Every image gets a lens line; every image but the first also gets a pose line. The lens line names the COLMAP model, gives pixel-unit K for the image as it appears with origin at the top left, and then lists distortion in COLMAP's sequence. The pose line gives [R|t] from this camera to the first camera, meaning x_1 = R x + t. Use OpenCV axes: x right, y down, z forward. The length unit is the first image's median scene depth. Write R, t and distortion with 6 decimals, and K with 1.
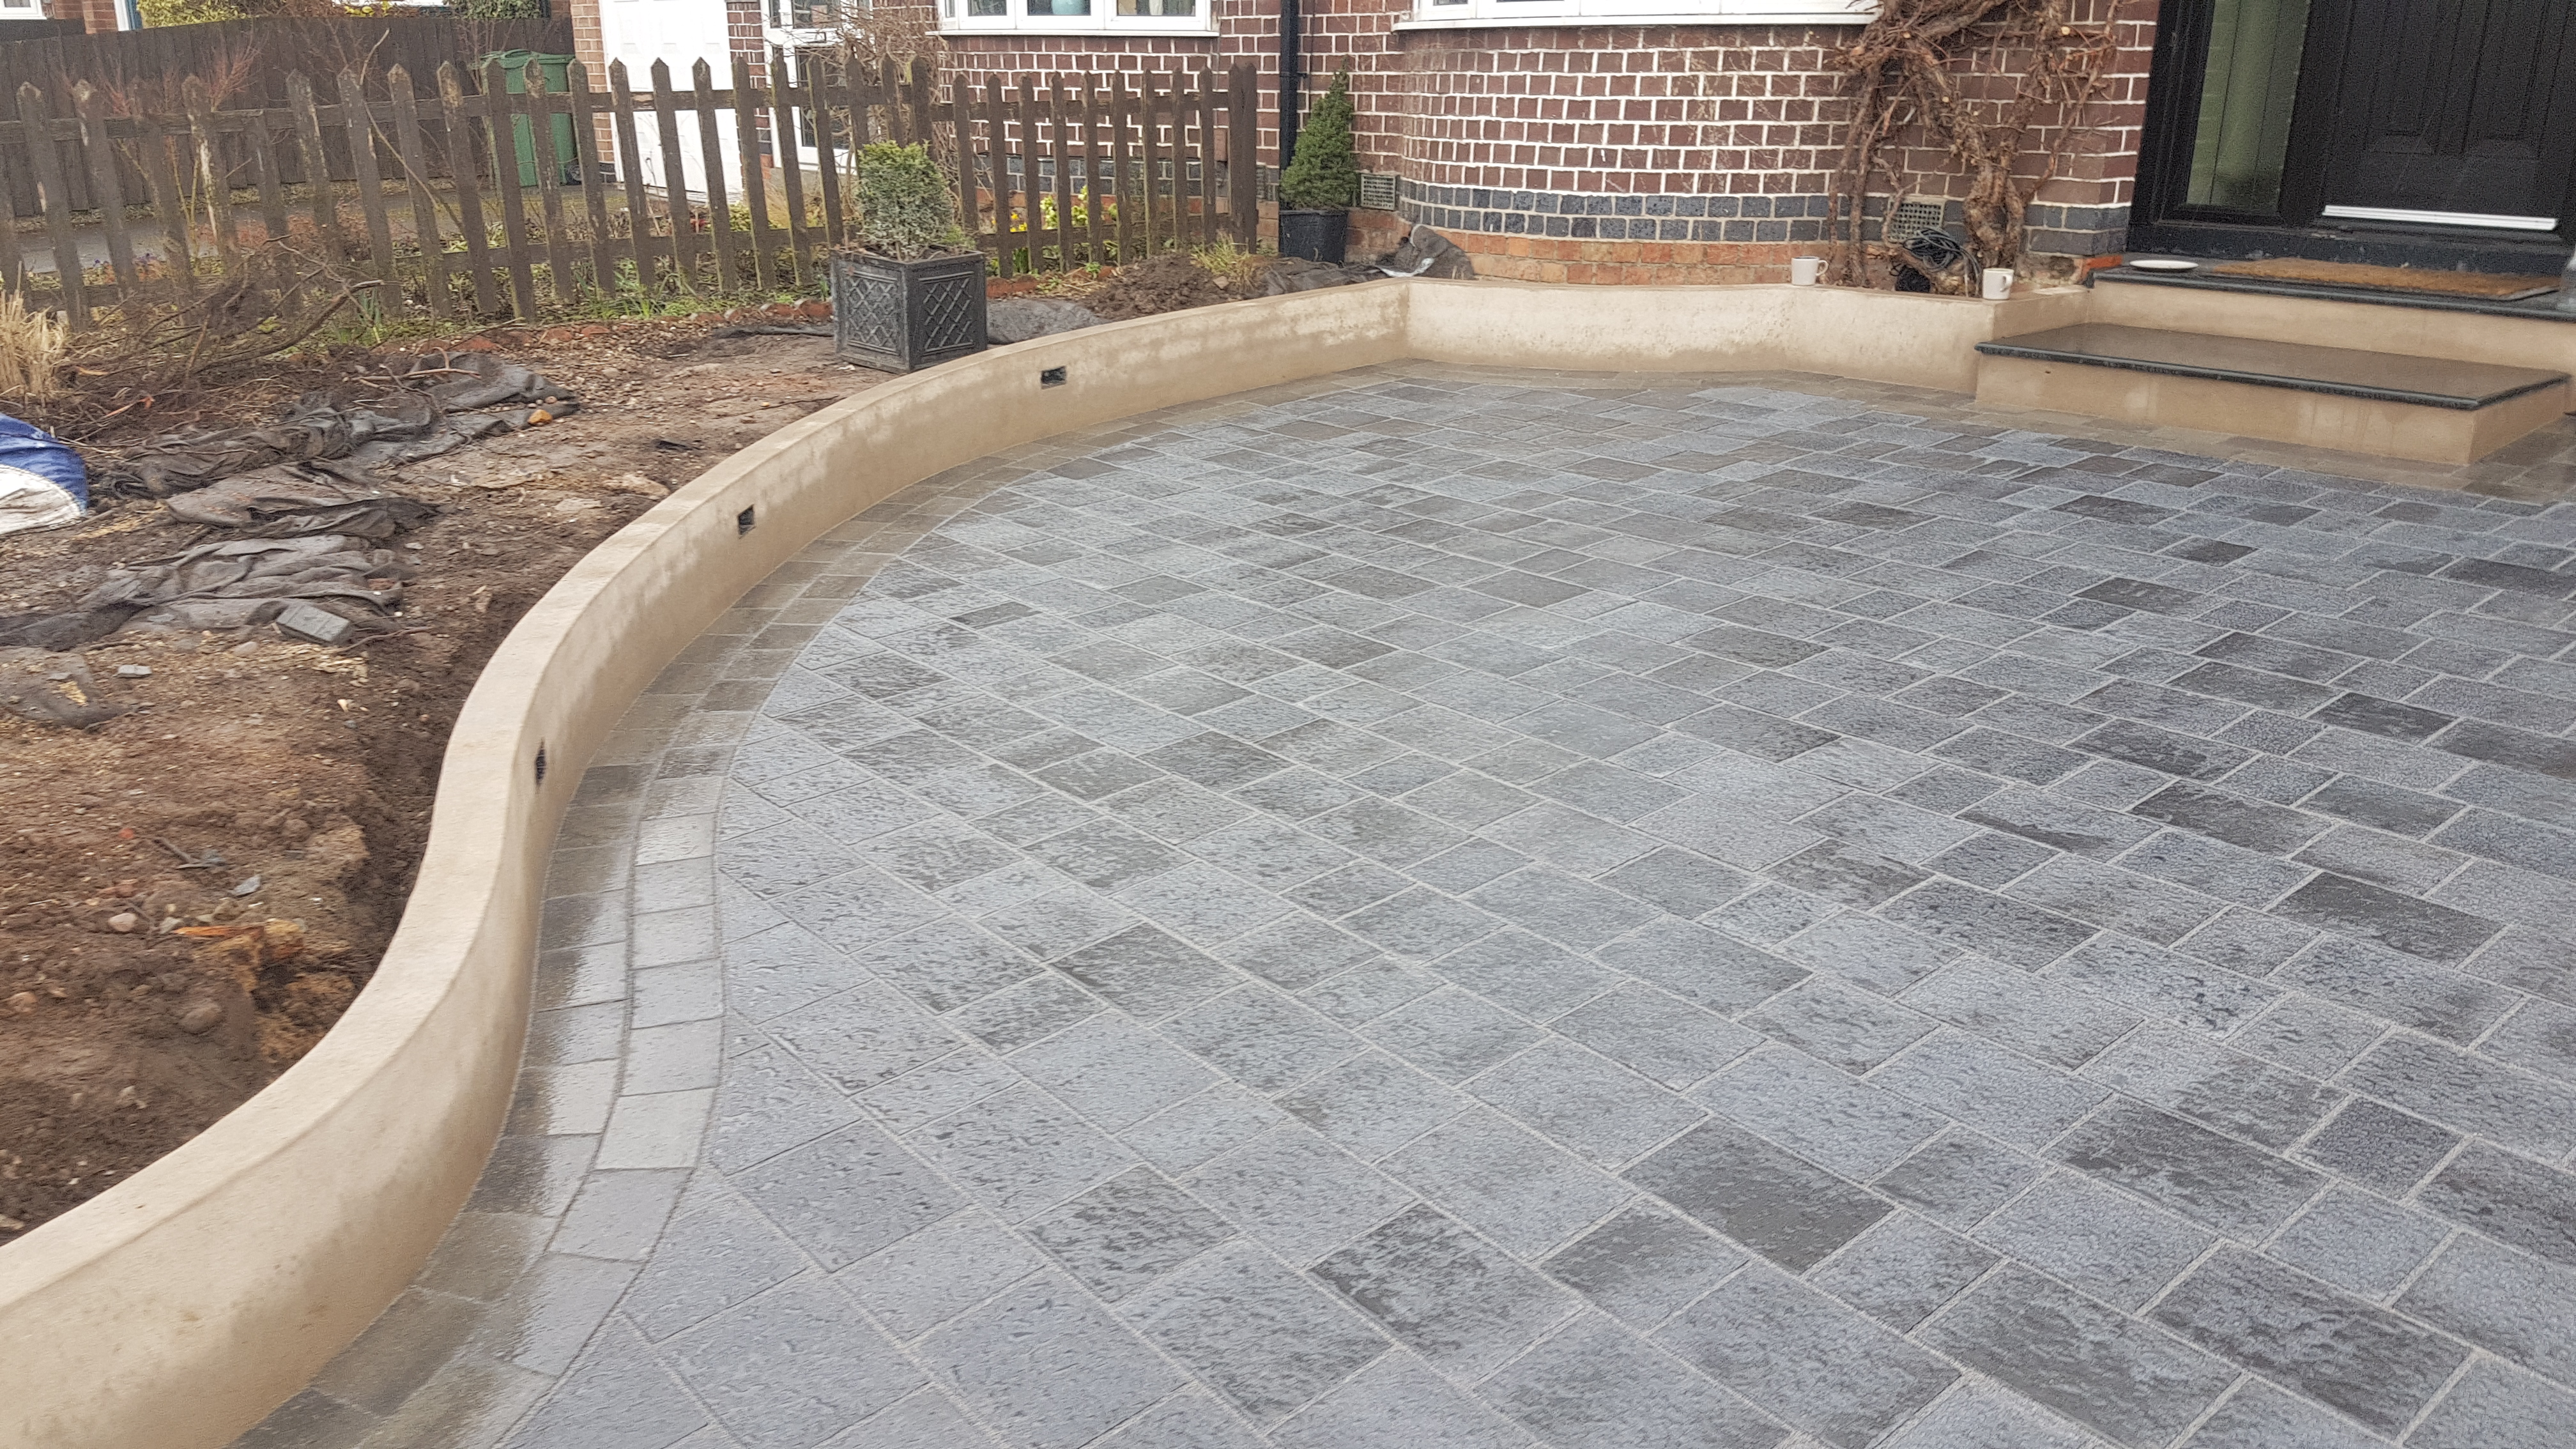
lens RADIAL K [[1948.2, 0, 1244.7], [0, 1948.2, 740.2], [0, 0, 1]] dist [0.167360, -0.261009]
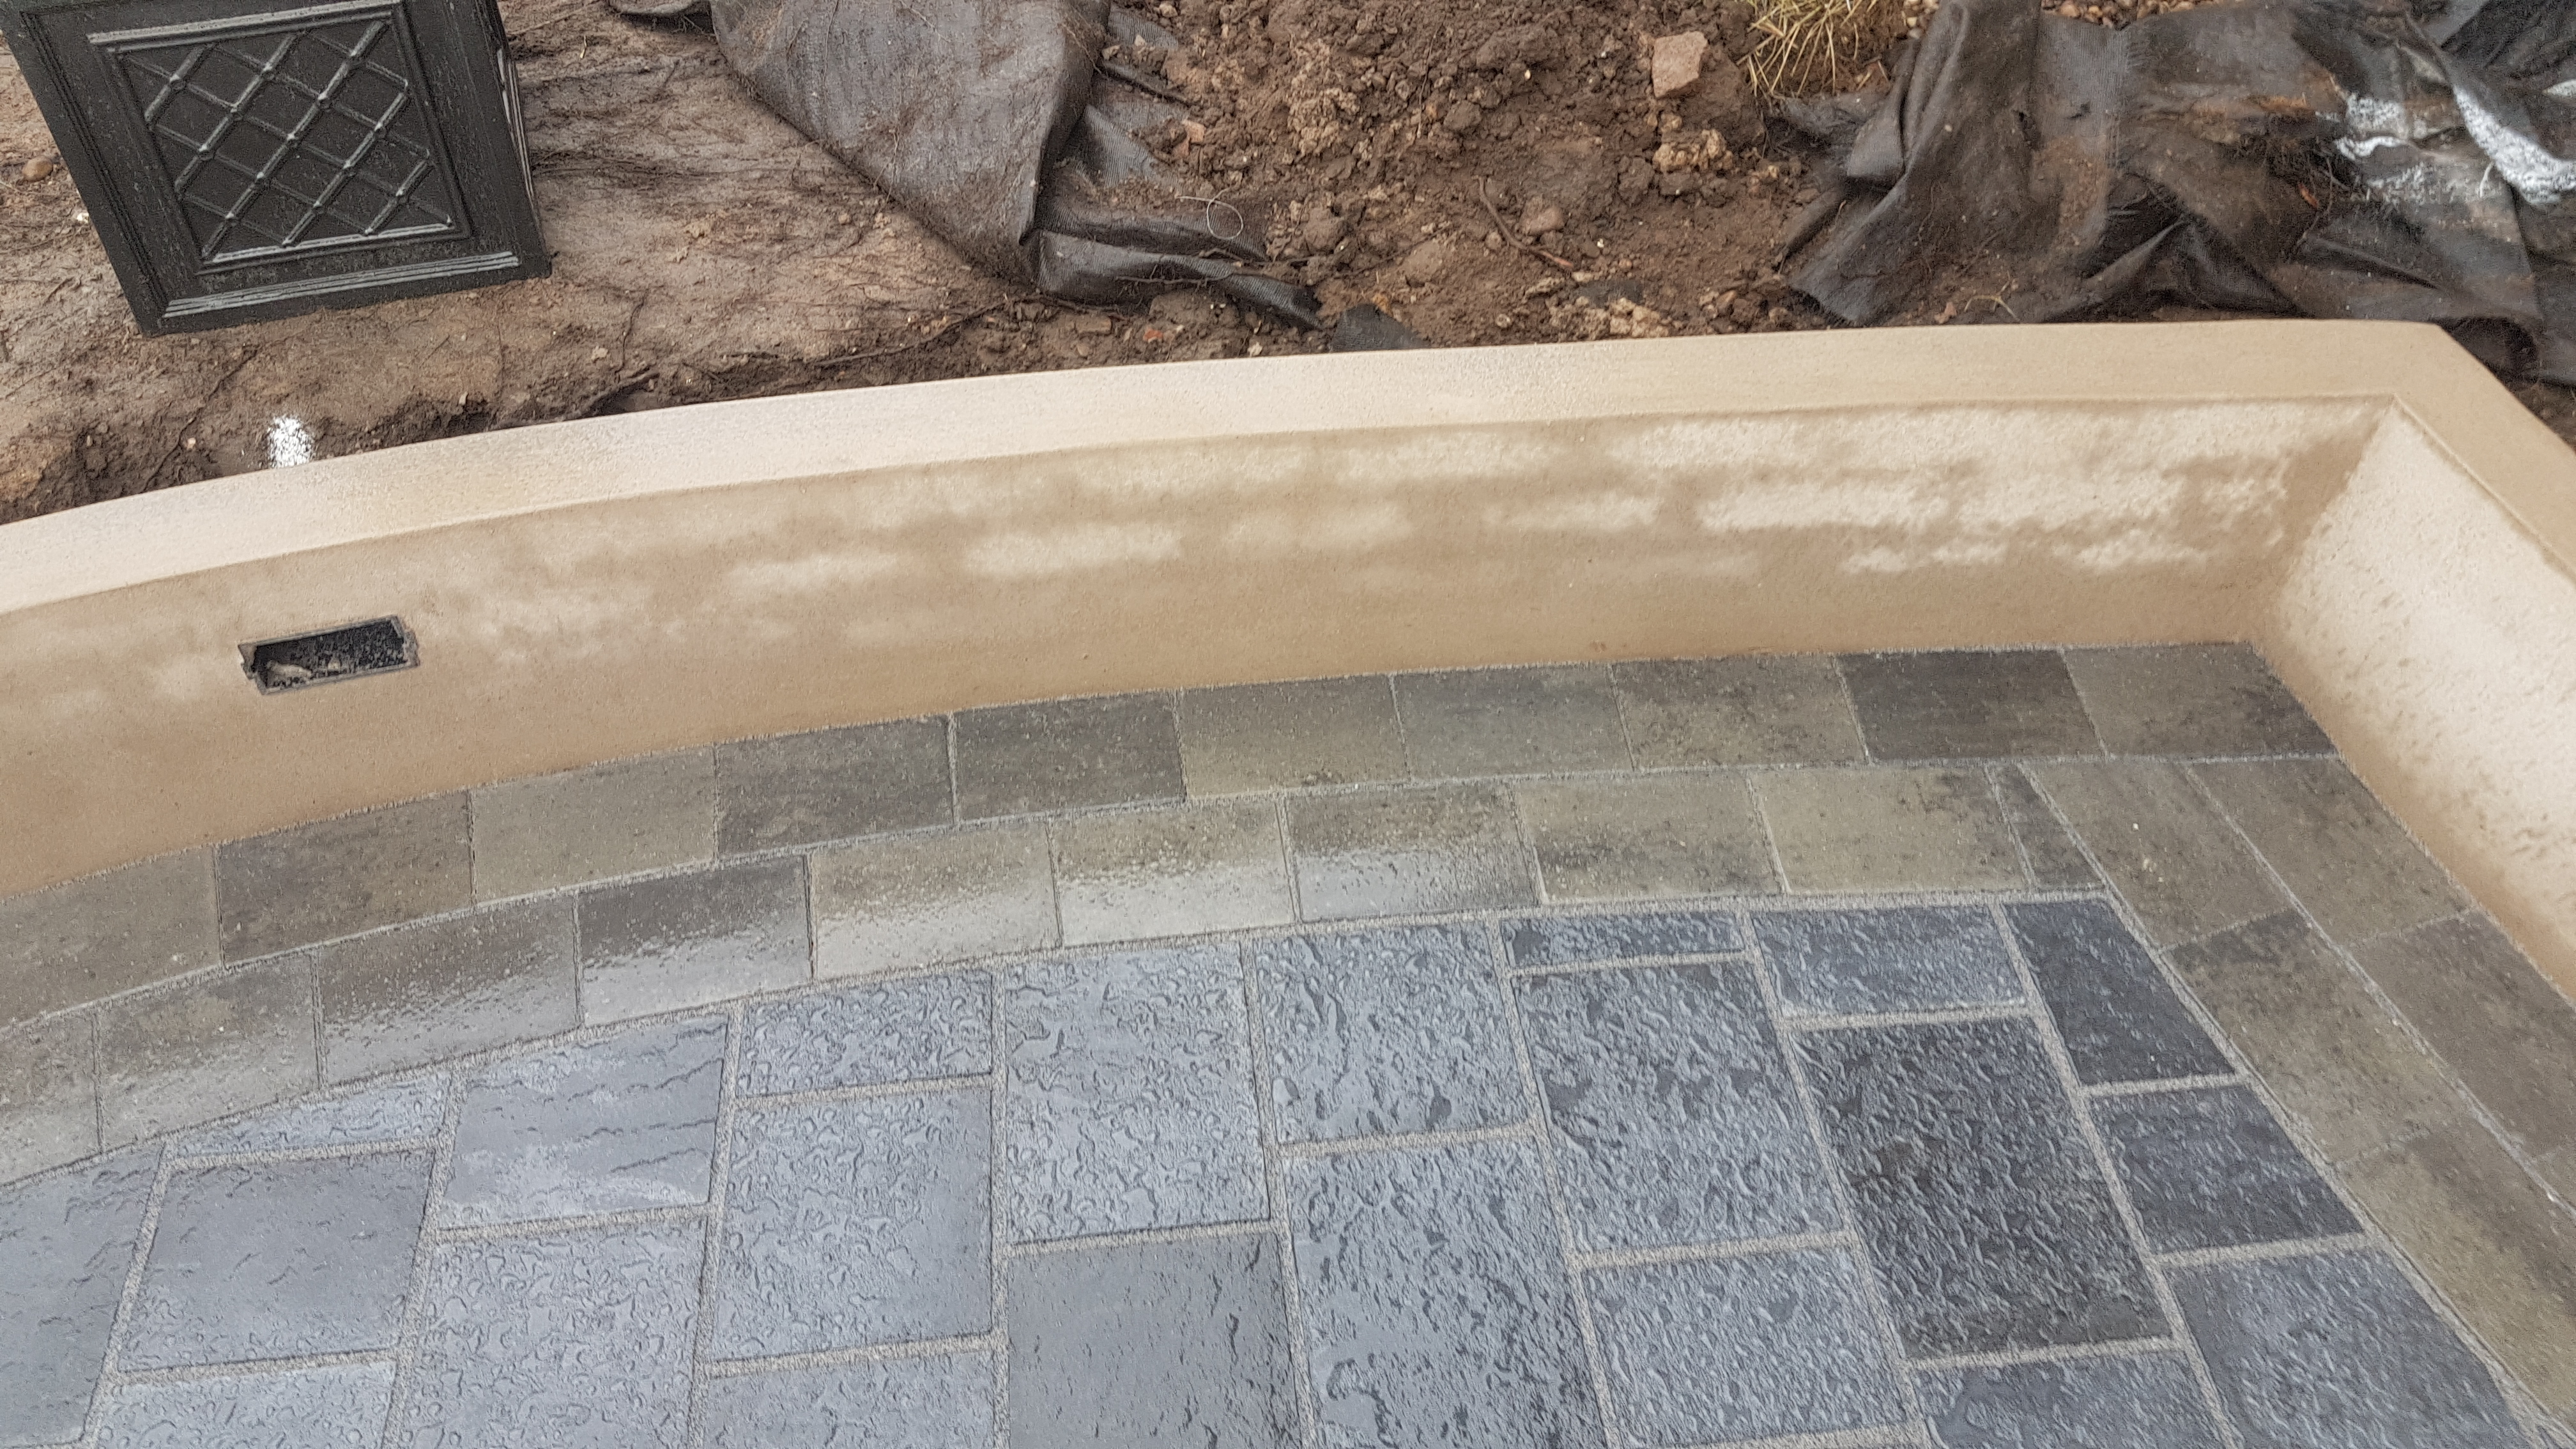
lens RADIAL K [[1948.2, 0, 1256.5], [0, 1948.2, 658.0], [0, 0, 1]] dist [0.167360, -0.261009]
pose [[0.825548, 0.436163, -0.358096, 0.074786], [-0.235972, 0.843209, 0.483027, -0.298134], [0.512629, -0.314261, 0.799032, 0.781338]]
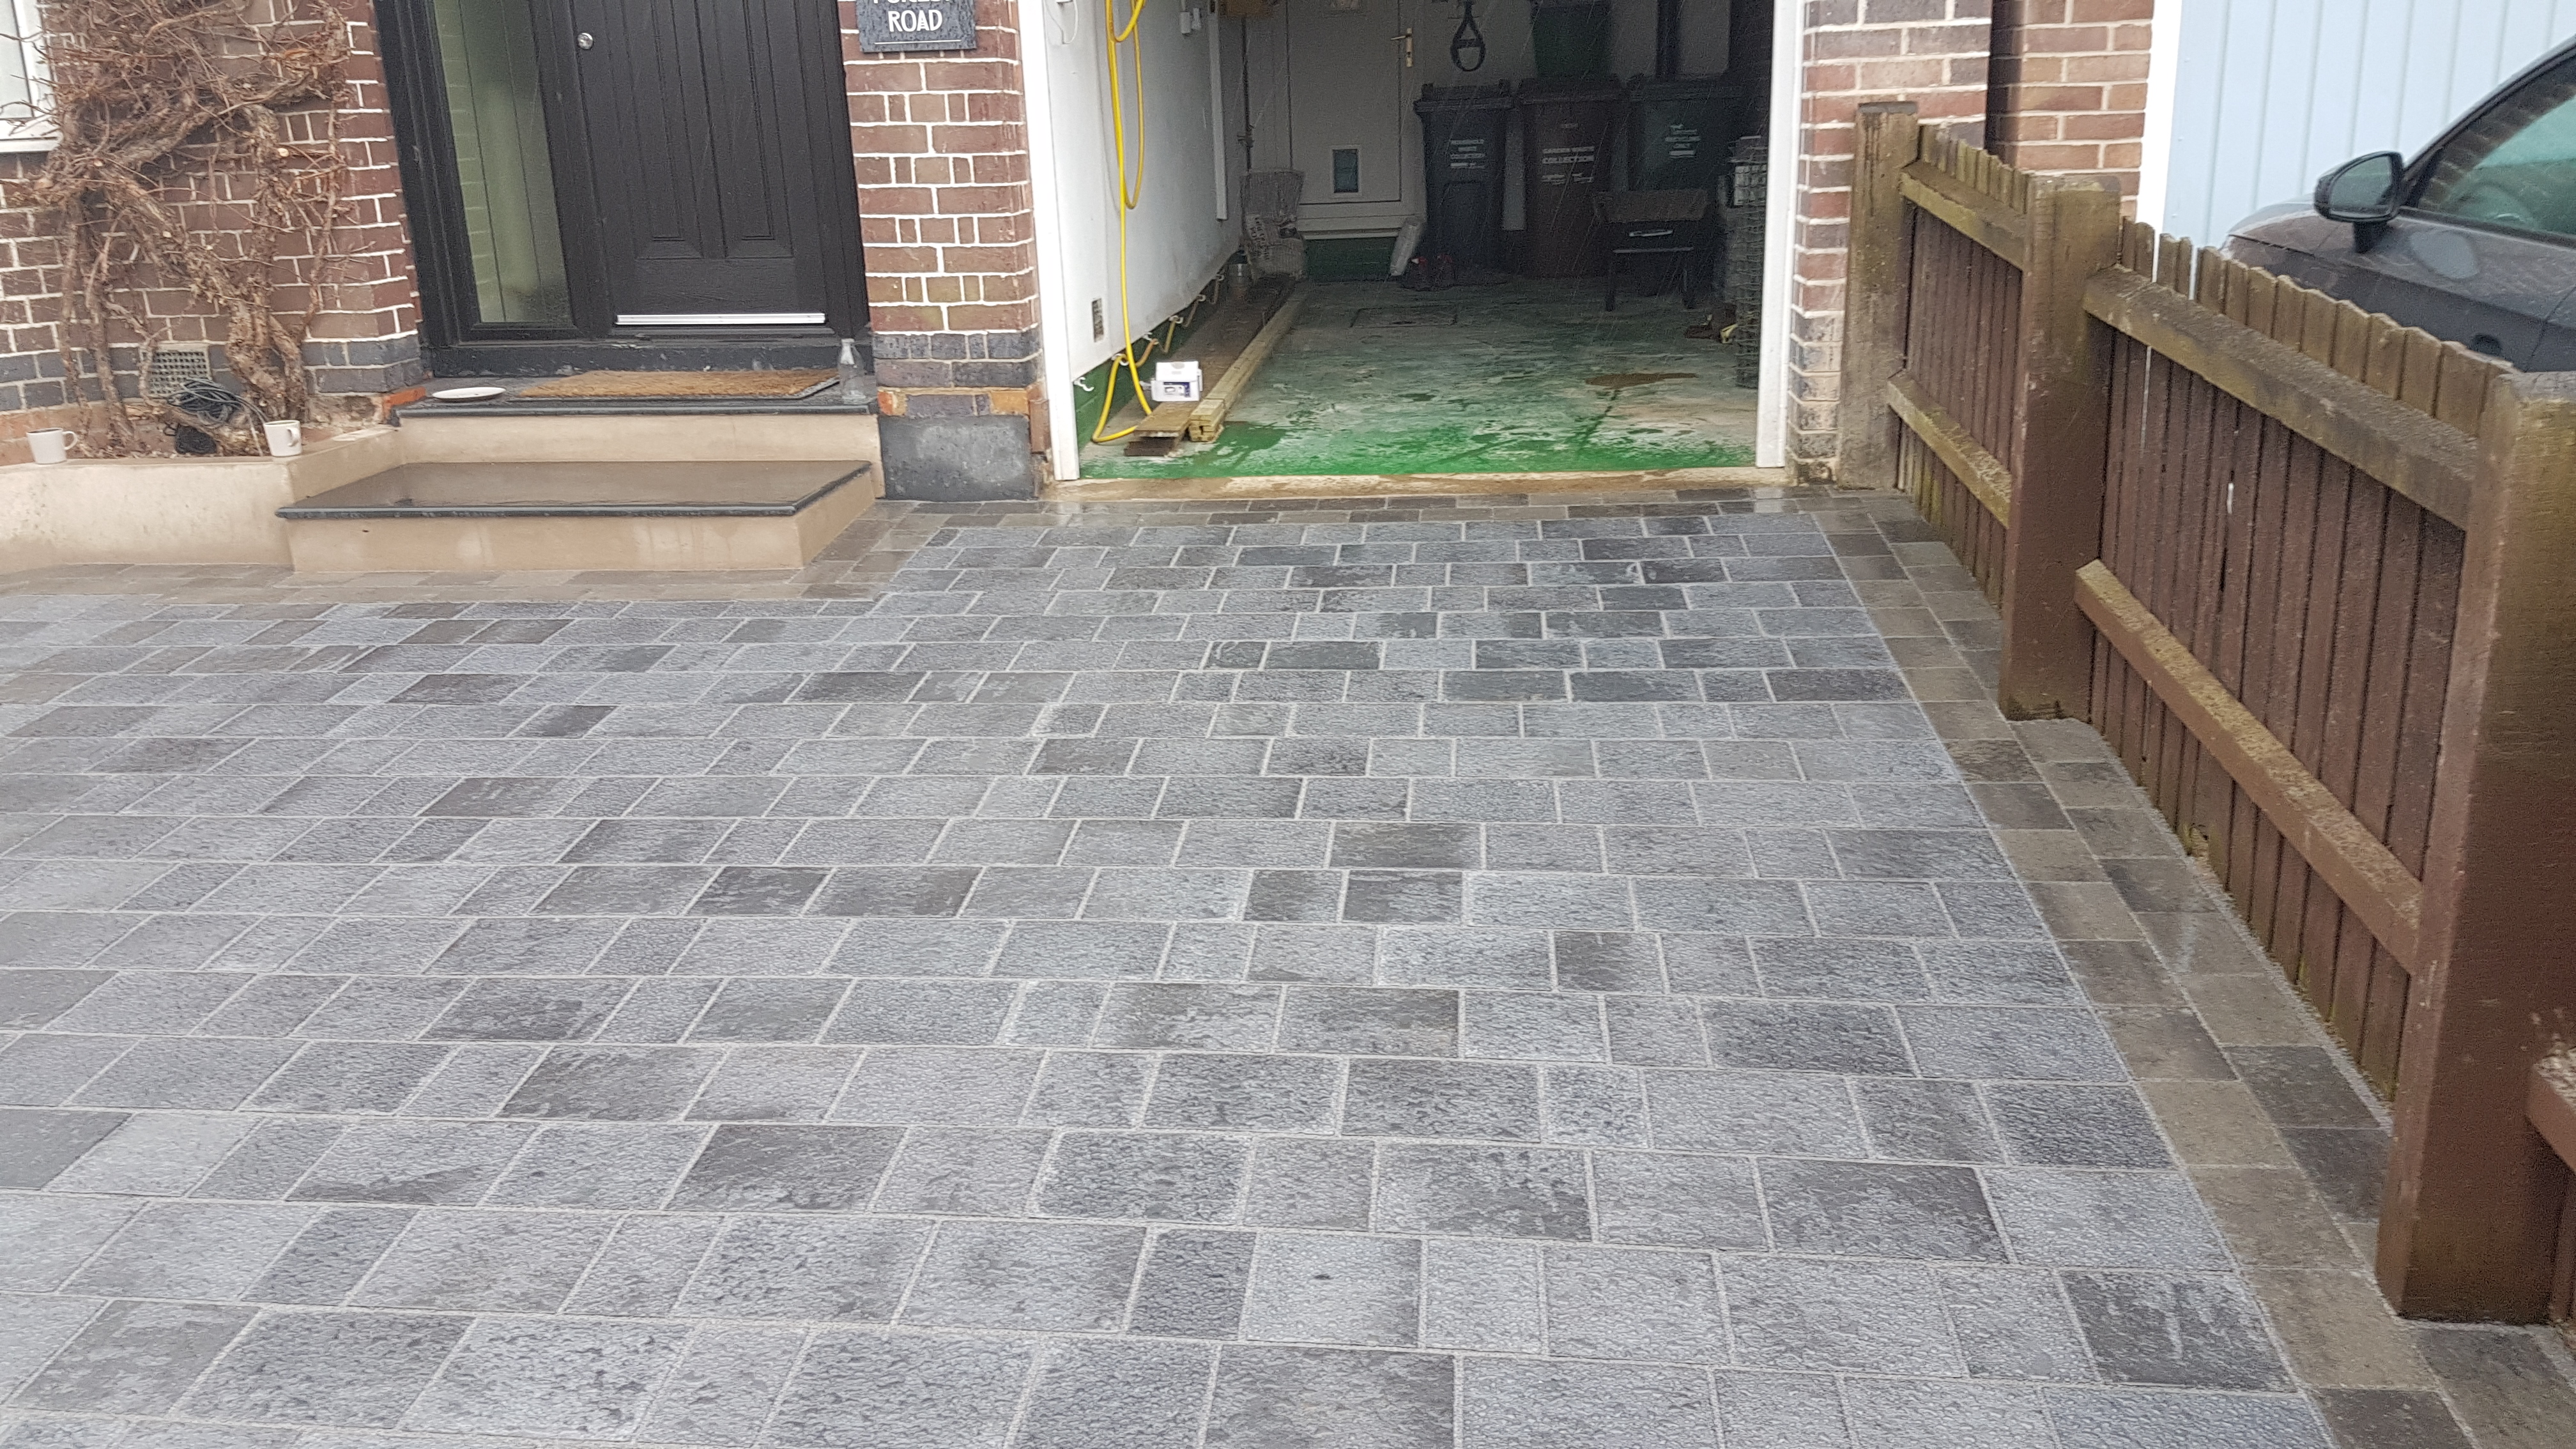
lens RADIAL K [[1948.2, 0, 1233.4], [0, 1948.2, 701.7], [0, 0, 1]] dist [0.167360, -0.261009]
pose [[0.732215, -0.219525, 0.644724, 0.082604], [0.256552, 0.965803, 0.037484, -0.038862], [-0.630906, 0.137959, 0.763496, 0.076051]]
